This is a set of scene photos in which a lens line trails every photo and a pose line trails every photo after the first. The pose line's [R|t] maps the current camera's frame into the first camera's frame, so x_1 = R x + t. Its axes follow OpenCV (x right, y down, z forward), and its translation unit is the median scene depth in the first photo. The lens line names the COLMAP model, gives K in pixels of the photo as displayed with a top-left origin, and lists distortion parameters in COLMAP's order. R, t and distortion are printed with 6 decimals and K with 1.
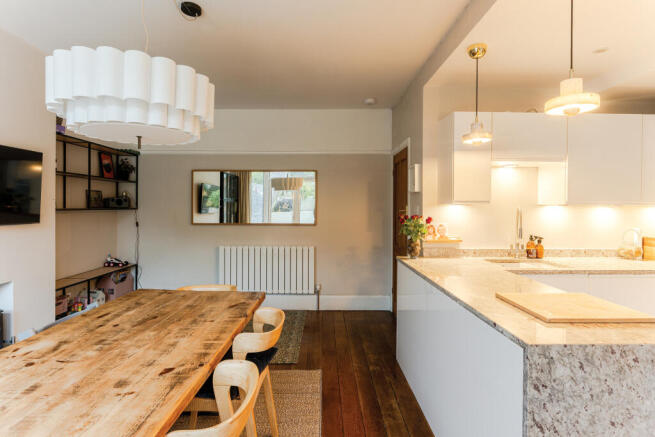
lens RADIAL K [[338.9, 0, 326.2], [0, 338.9, 211.7], [0, 0, 1]] dist [-0.002447, -0.000238]
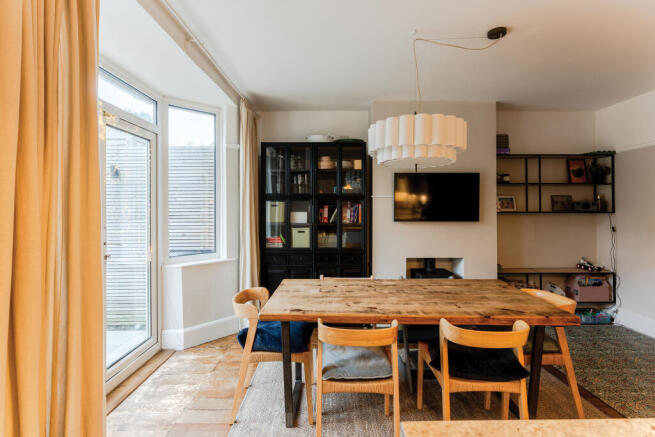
lens RADIAL K [[321.3, 0, 327.2], [0, 321.3, 213.9], [0, 0, 1]] dist [-0.000326, 0.000077]
pose [[-0.017067, 0.012221, -0.999780, 0.346060], [-0.015200, 0.999807, 0.012481, -0.004407], [0.999739, 0.015410, -0.016877, 0.243383]]
